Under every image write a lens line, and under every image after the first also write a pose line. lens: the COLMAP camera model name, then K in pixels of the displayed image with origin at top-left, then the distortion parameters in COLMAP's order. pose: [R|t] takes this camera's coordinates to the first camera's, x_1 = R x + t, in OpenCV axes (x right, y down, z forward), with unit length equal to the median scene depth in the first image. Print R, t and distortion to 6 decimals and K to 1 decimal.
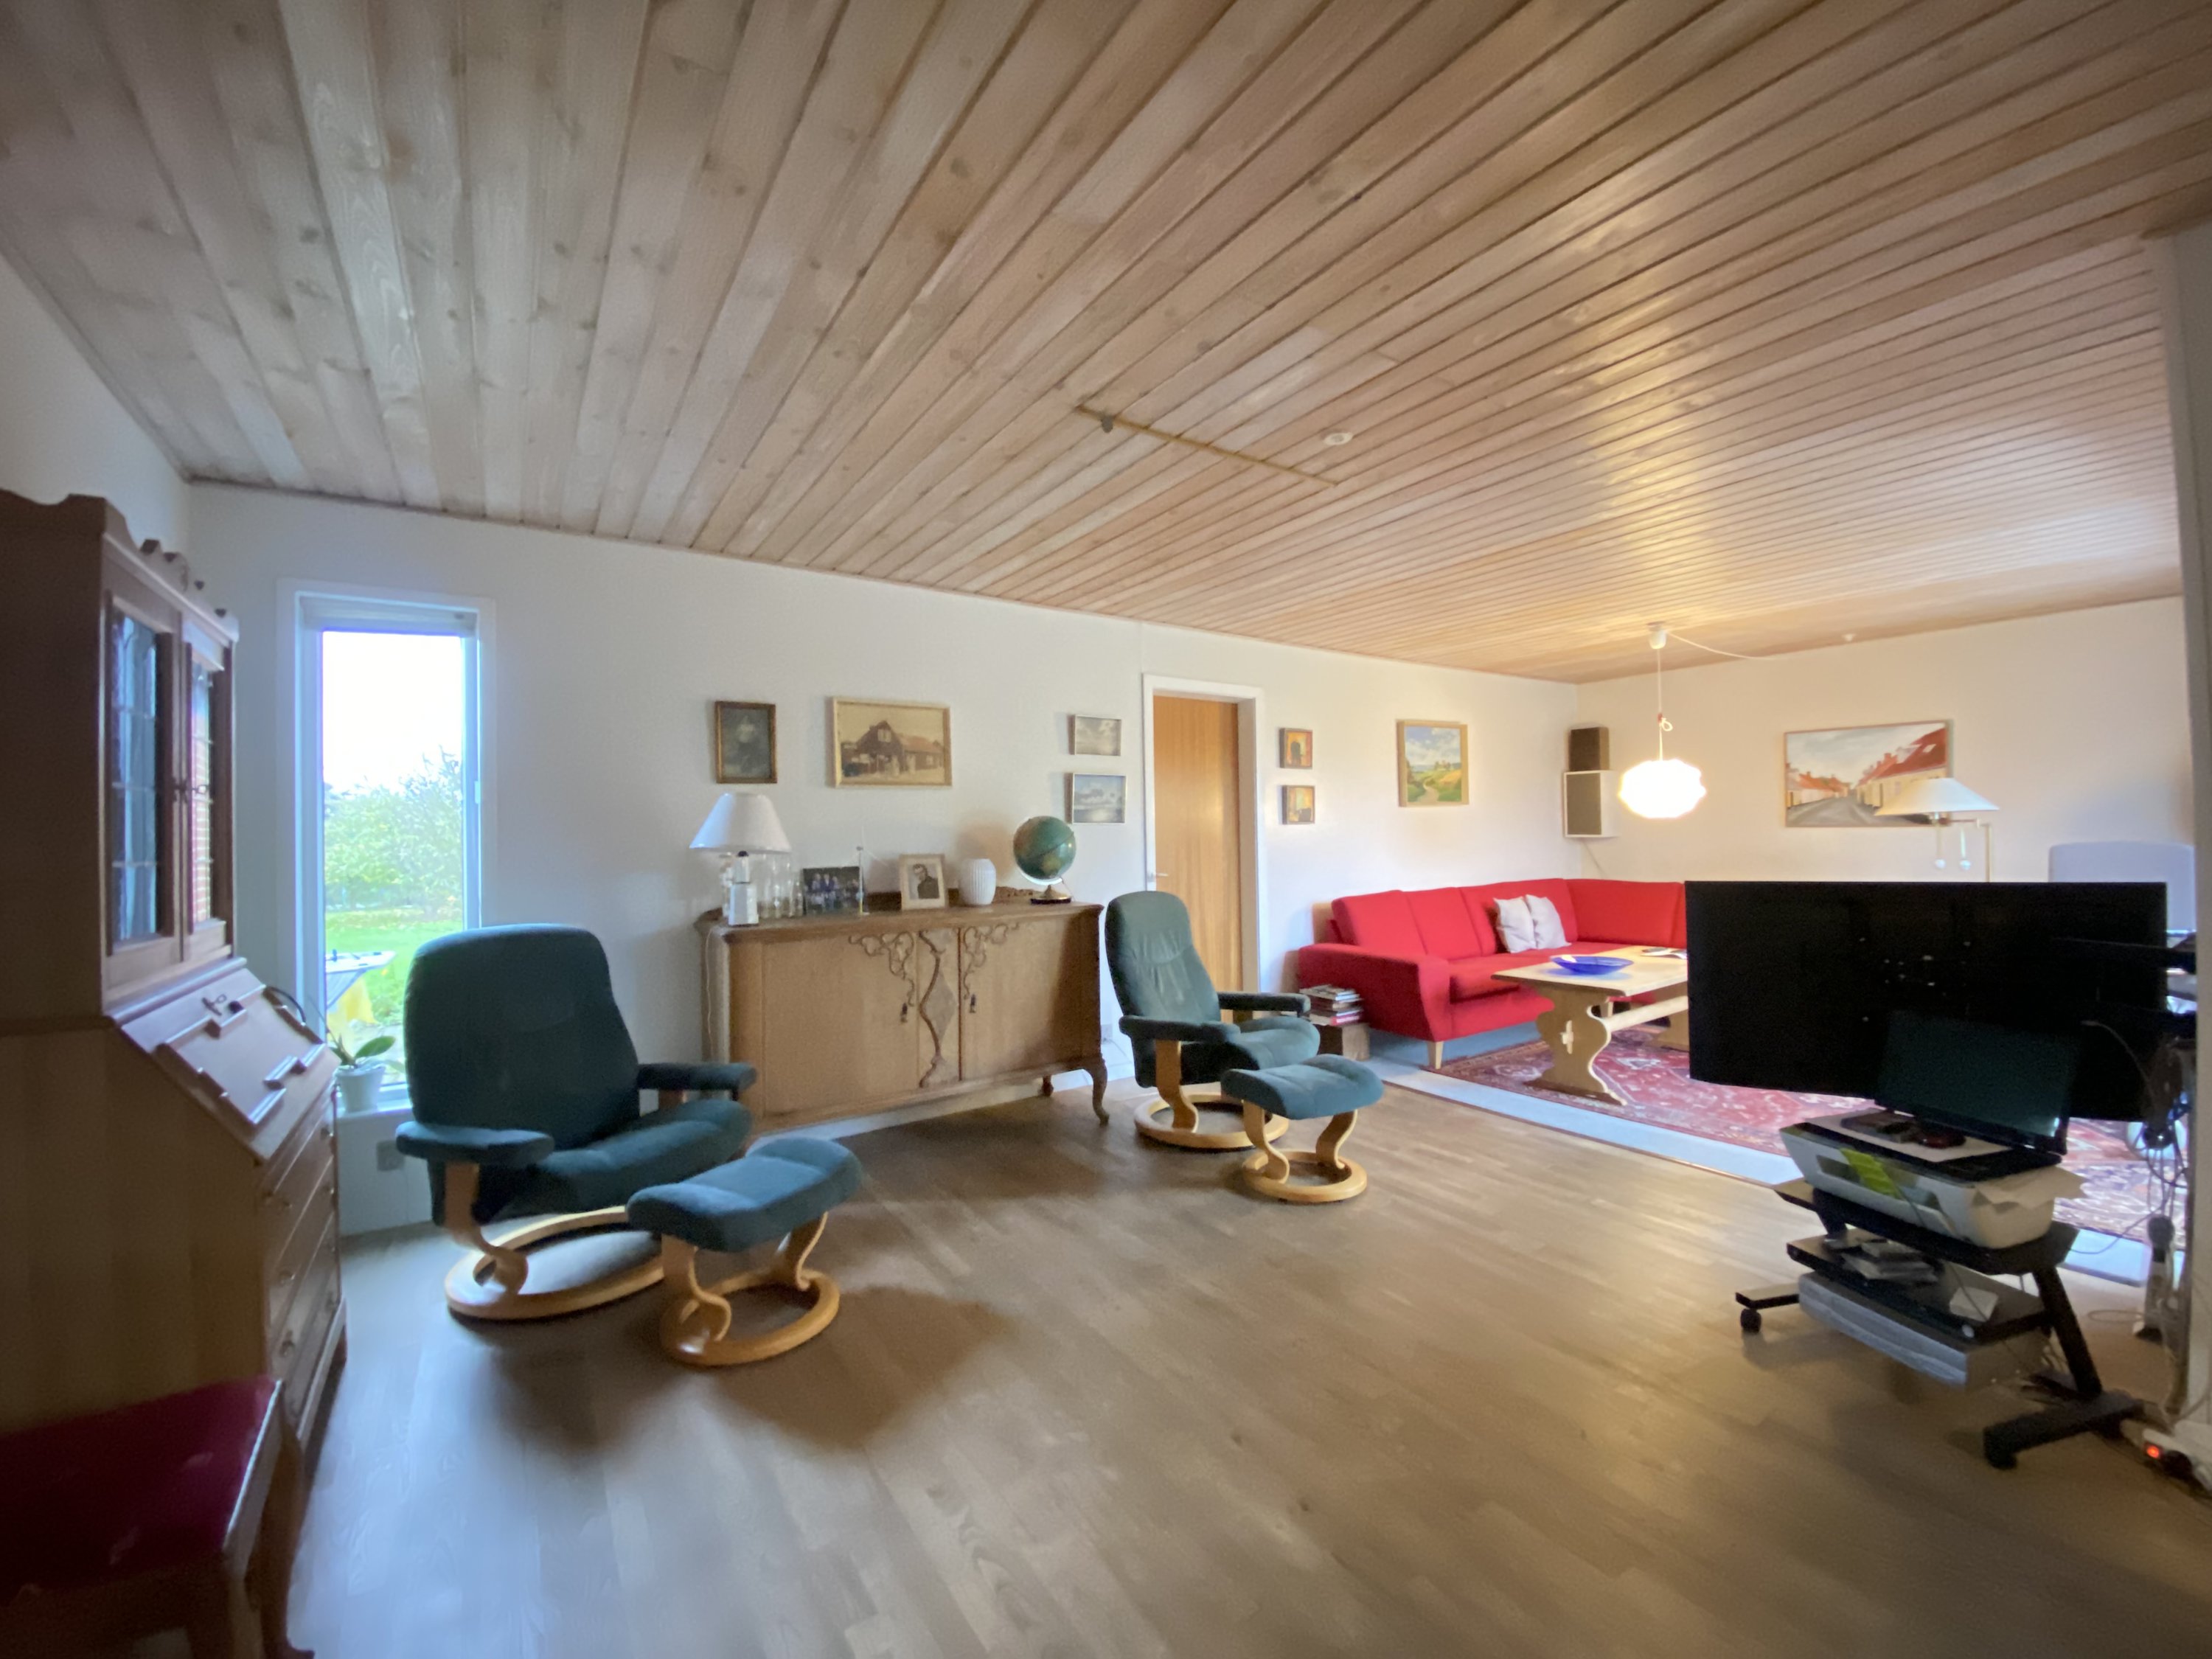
lens RADIAL K [[899.6, 0, 1106.0], [0, 899.6, 829.5], [0, 0, 1]] dist [-0.000200, -0.000235]
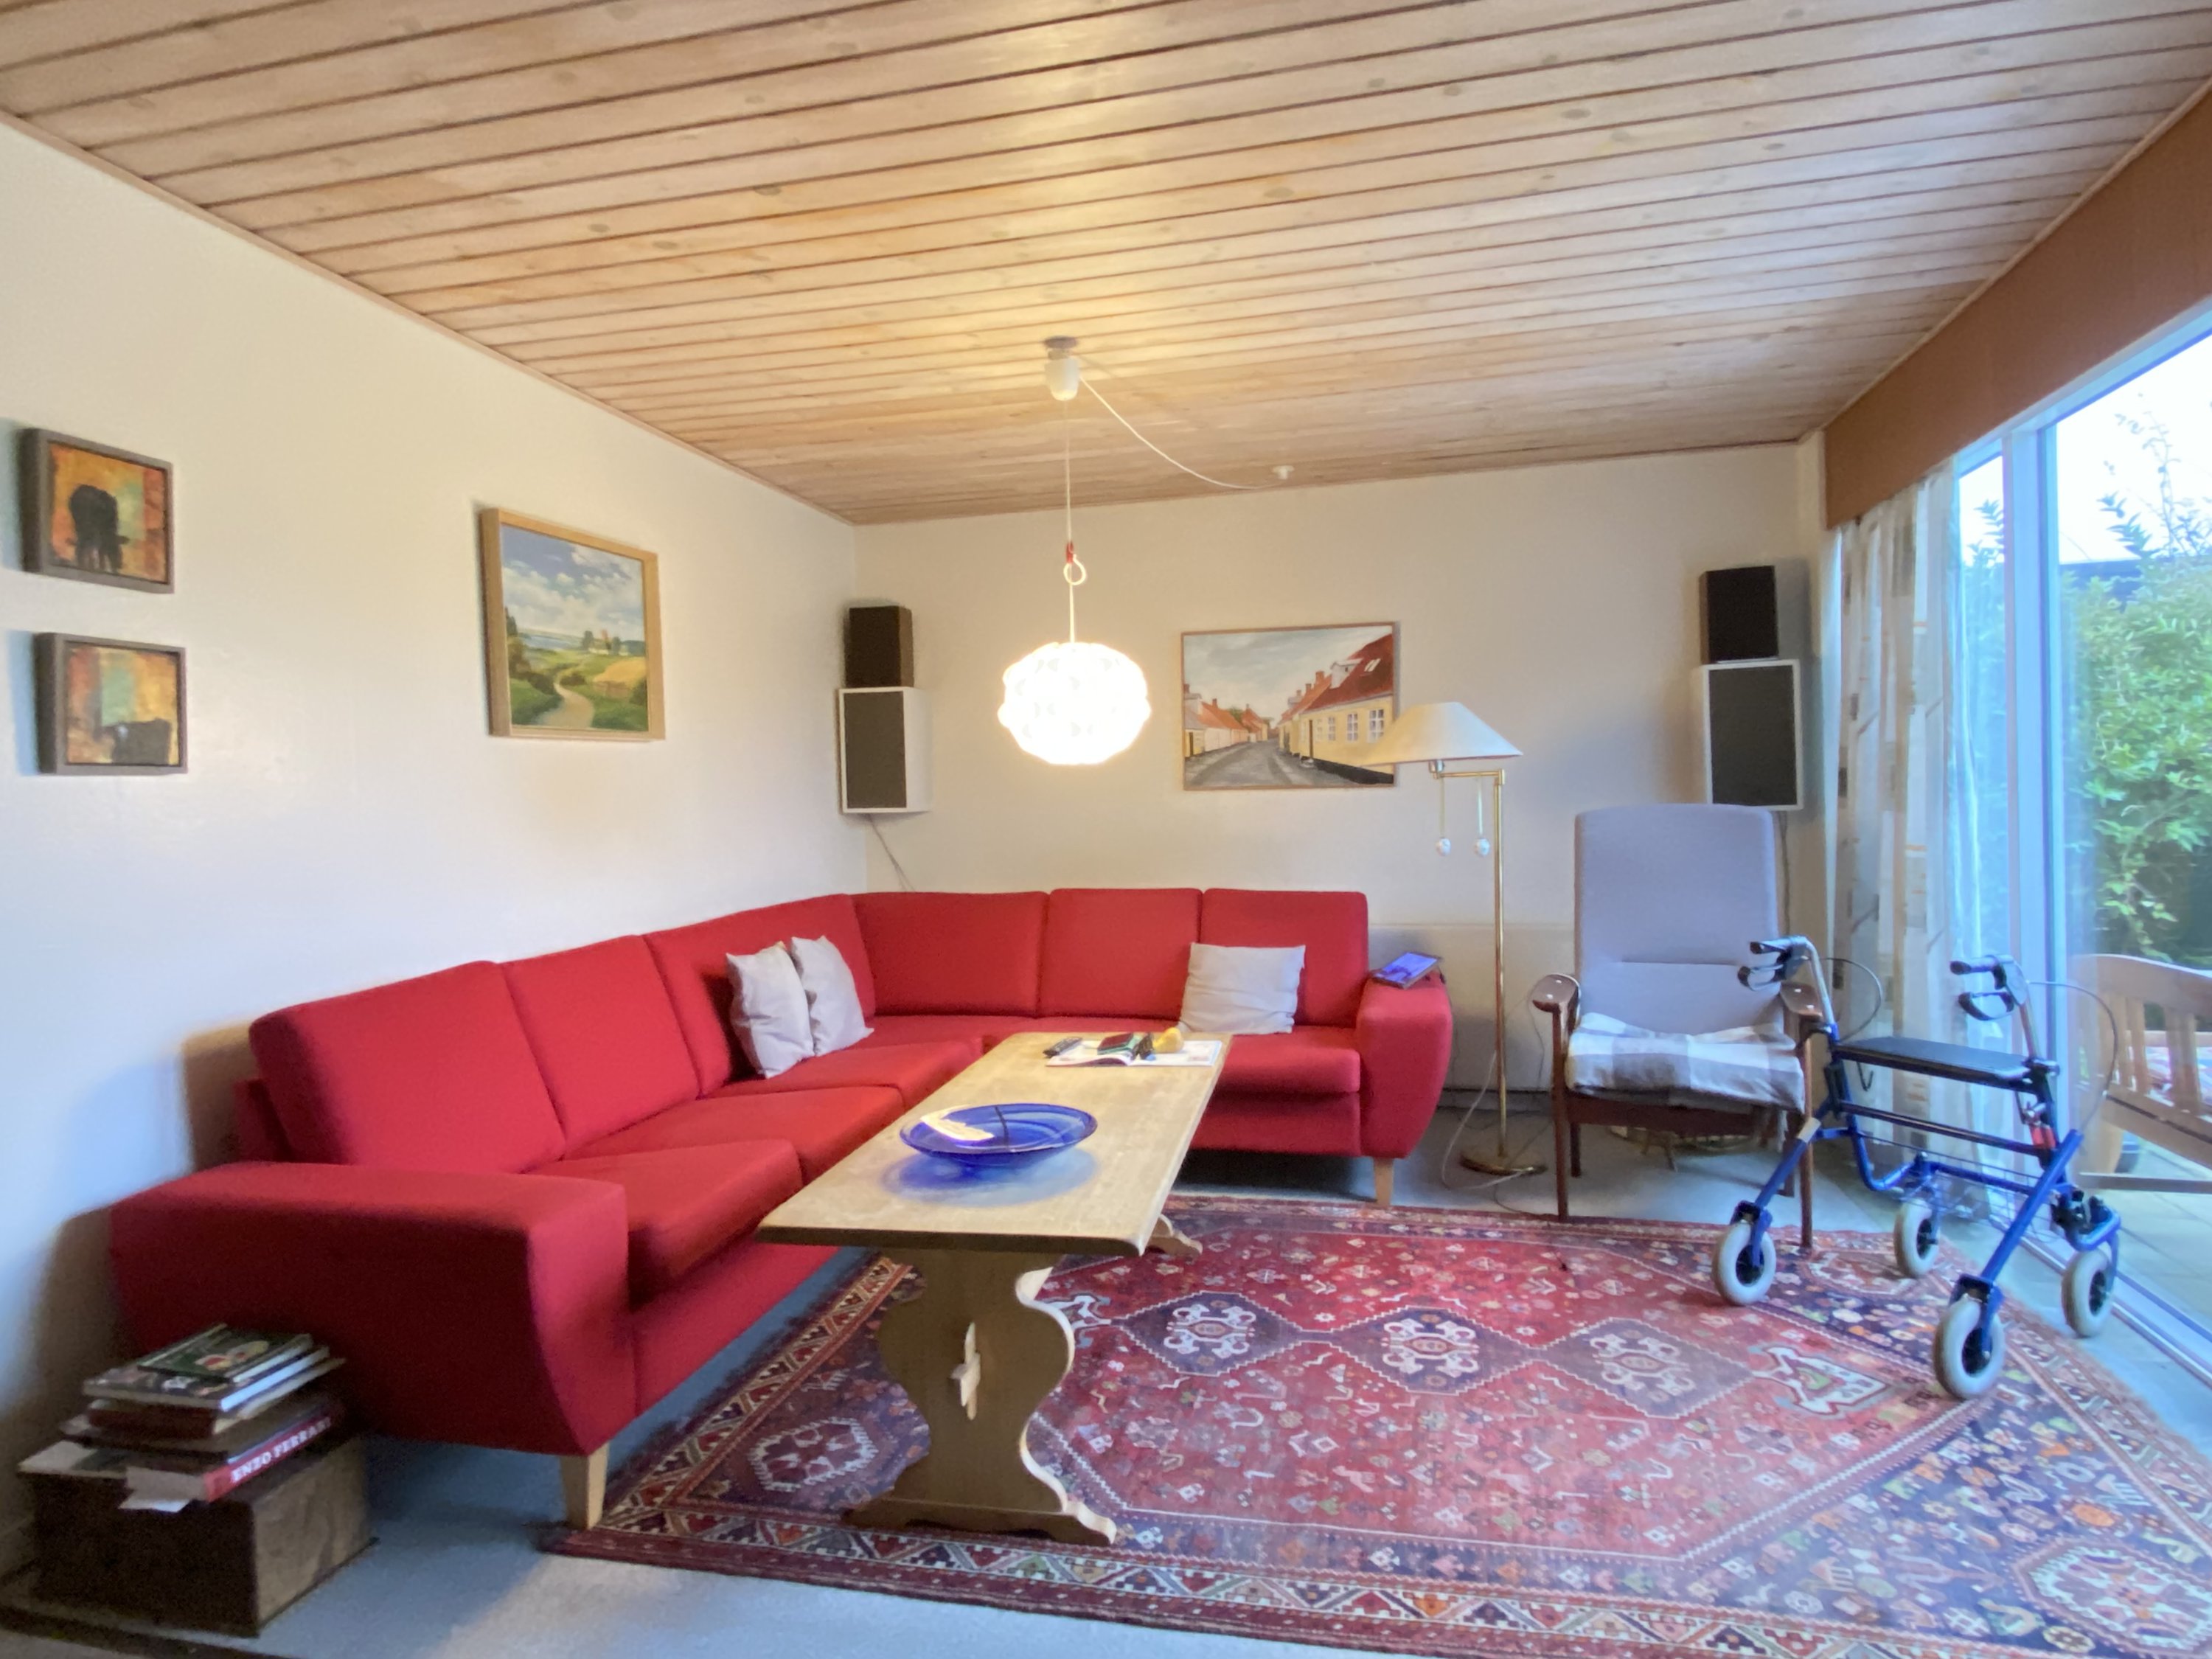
lens RADIAL K [[1252.3, 0, 1109.2], [0, 1252.3, 816.6], [0, 0, 1]] dist [0.031986, -0.057637]
pose [[0.740411, -0.012787, 0.672032, 0.167348], [0.008880, 0.999918, 0.009242, 0.006895], [-0.672095, -0.000875, 0.740464, 0.441104]]
